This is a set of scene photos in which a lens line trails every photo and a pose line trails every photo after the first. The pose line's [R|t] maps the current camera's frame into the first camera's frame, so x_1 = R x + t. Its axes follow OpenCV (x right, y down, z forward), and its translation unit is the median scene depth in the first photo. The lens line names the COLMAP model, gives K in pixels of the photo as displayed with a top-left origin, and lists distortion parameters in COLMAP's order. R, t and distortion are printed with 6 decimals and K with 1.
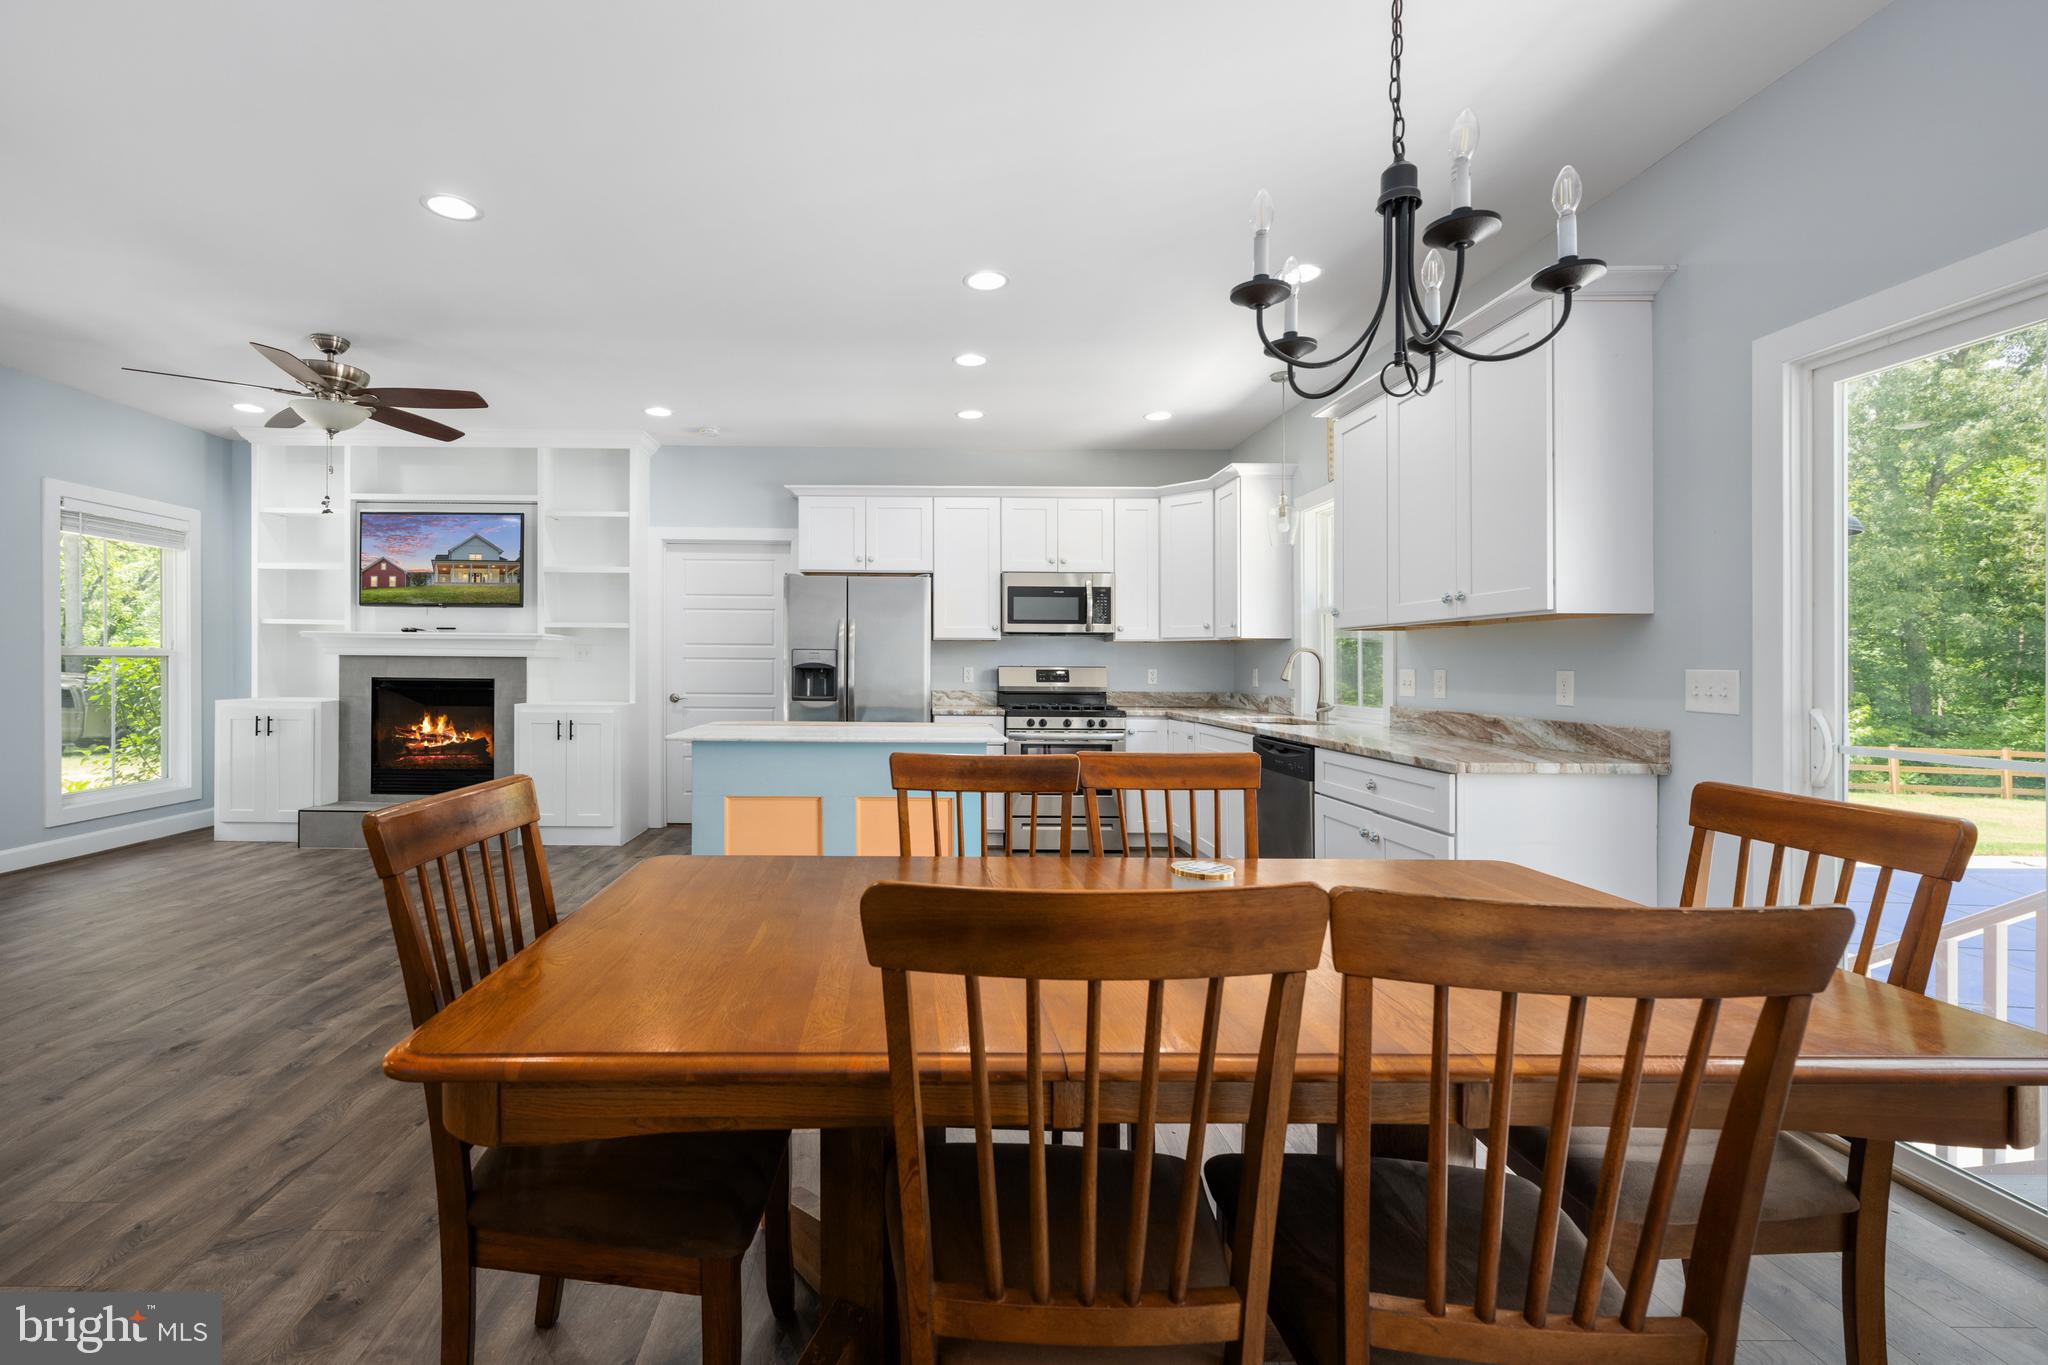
lens RADIAL K [[892.6, 0, 931.8], [0, 892.6, 671.9], [0, 0, 1]] dist [0.001767, 0.000548]
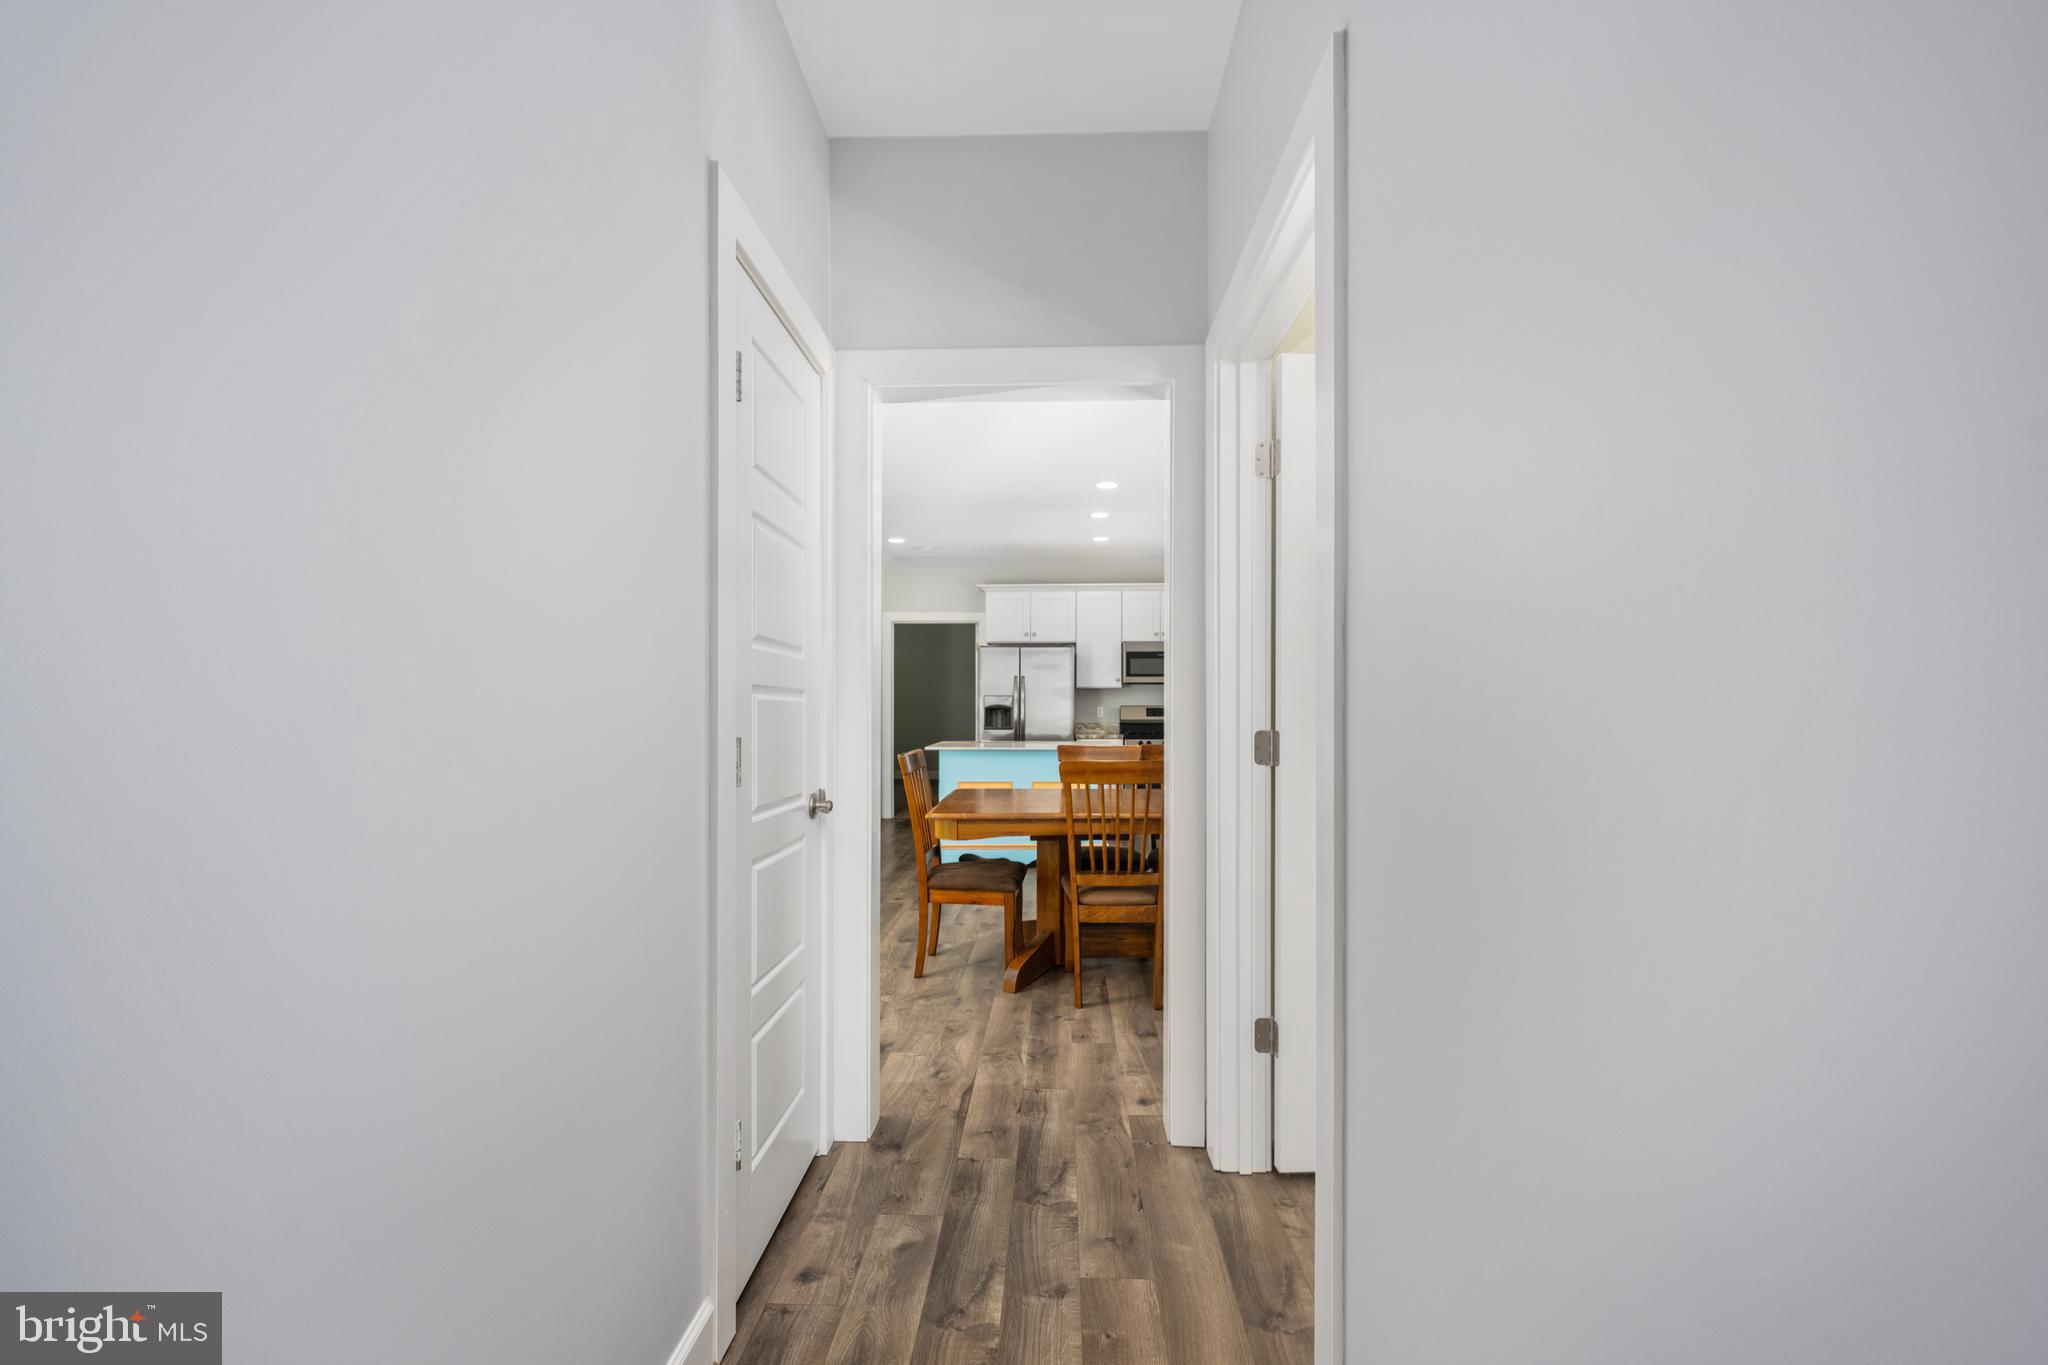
lens RADIAL K [[840.8, 0, 1019.2], [0, 840.8, 713.8], [0, 0, 1]] dist [0.000594, -0.000125]
pose [[0.997855, -0.002221, -0.065420, -0.001451], [0.002455, 0.999991, 0.003493, 0.001710], [0.065411, -0.003646, 0.997852, -0.400567]]
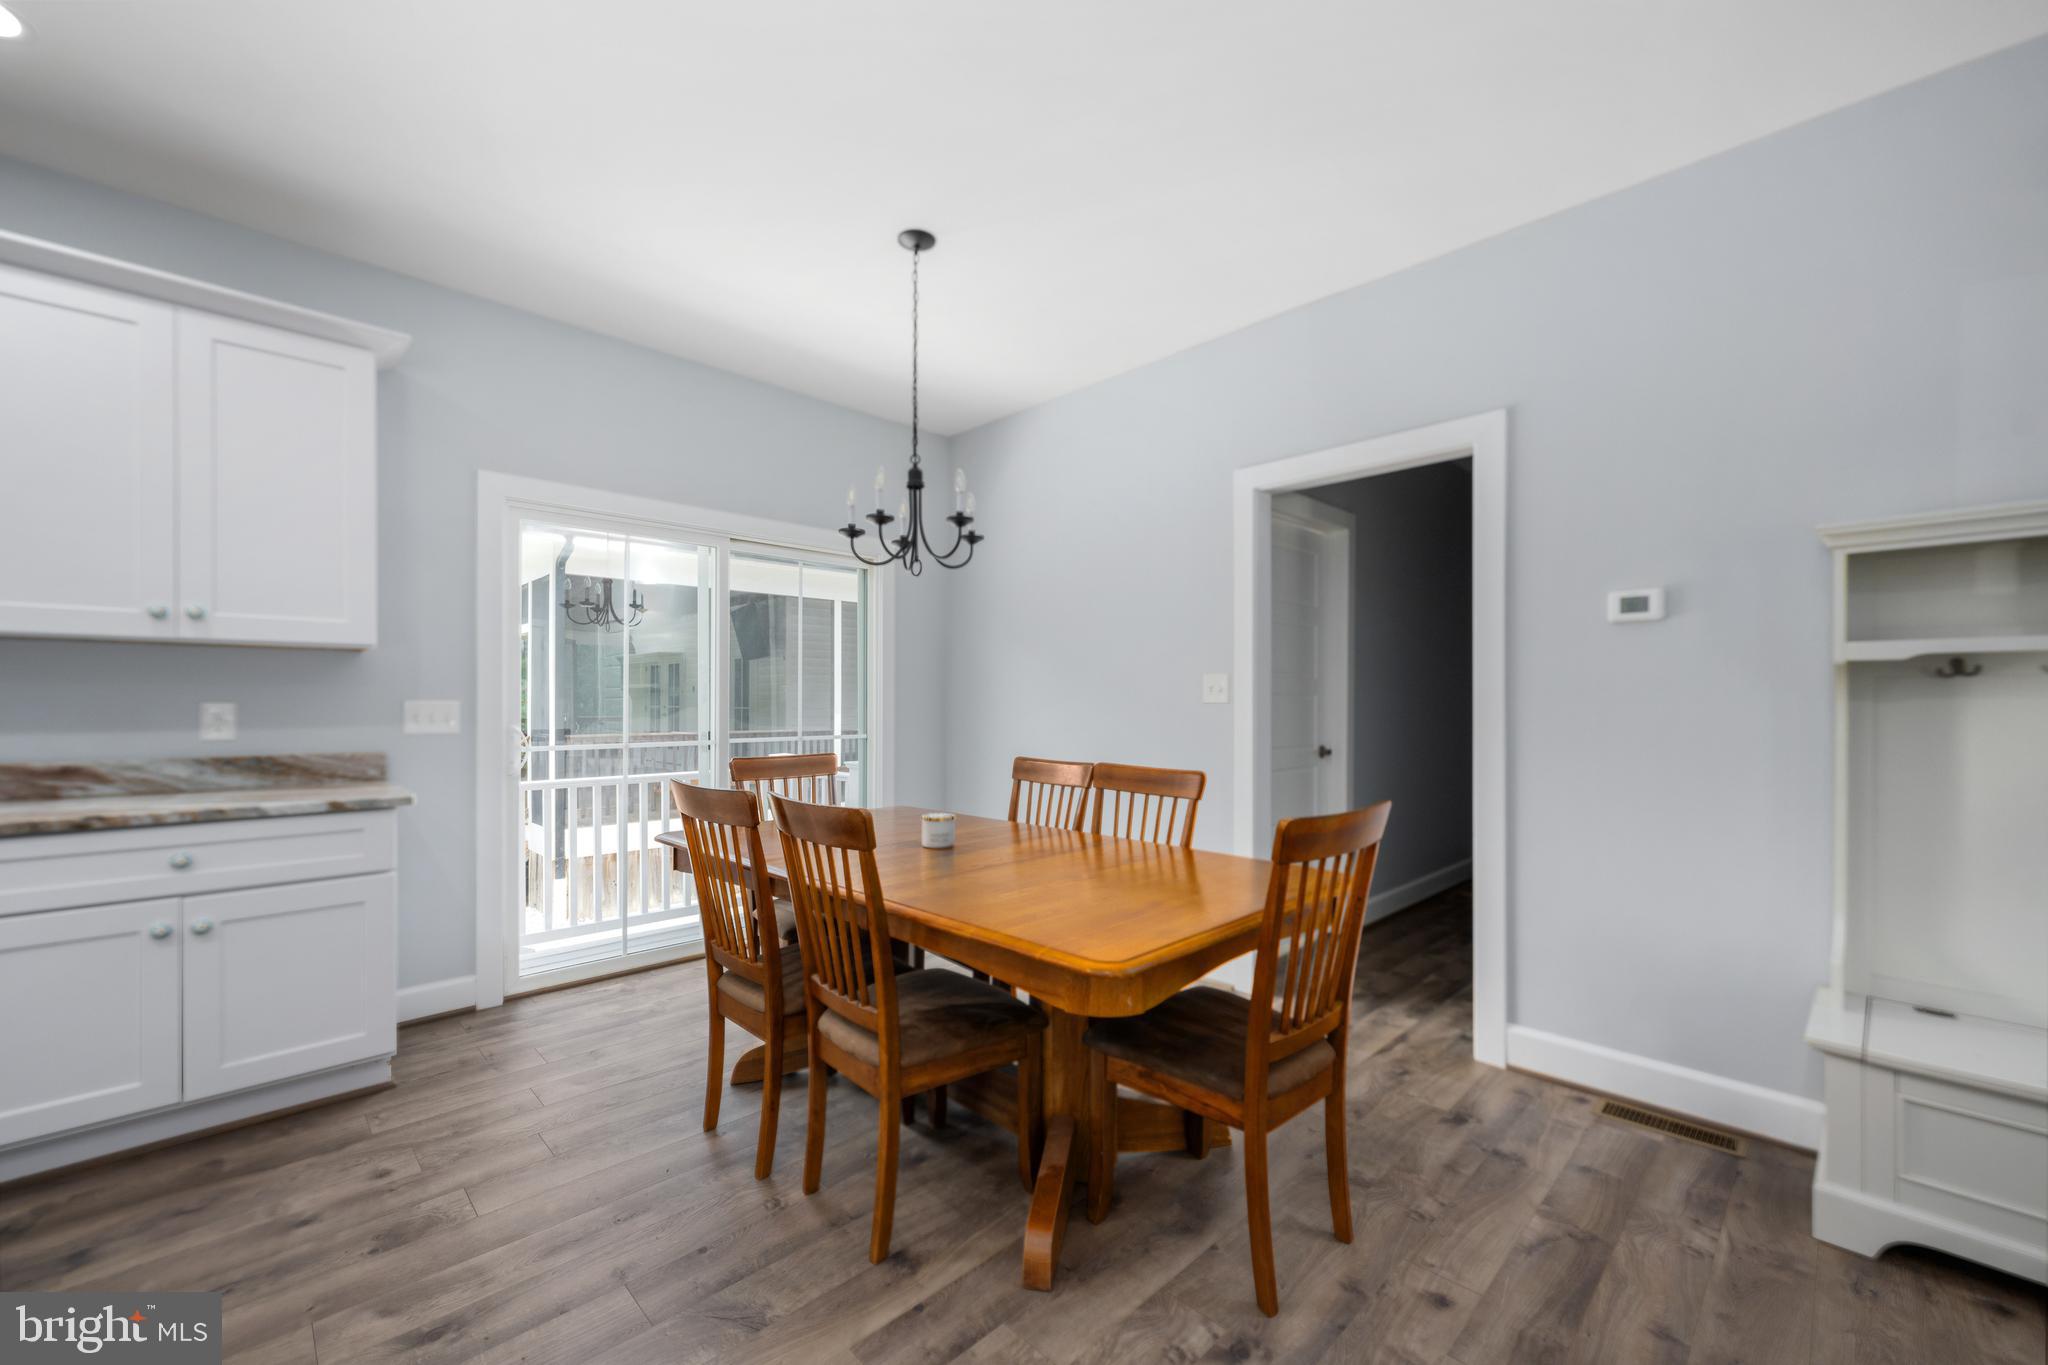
lens RADIAL K [[823.2, 0, 1016.4], [0, 823.2, 700.7], [0, 0, 1]] dist [0.003224, 0.000069]
pose [[-0.688218, -0.009108, 0.725447, -0.259336], [0.000141, 0.999919, 0.012688, -0.007591], [-0.725504, 0.008834, -0.688161, 0.529578]]
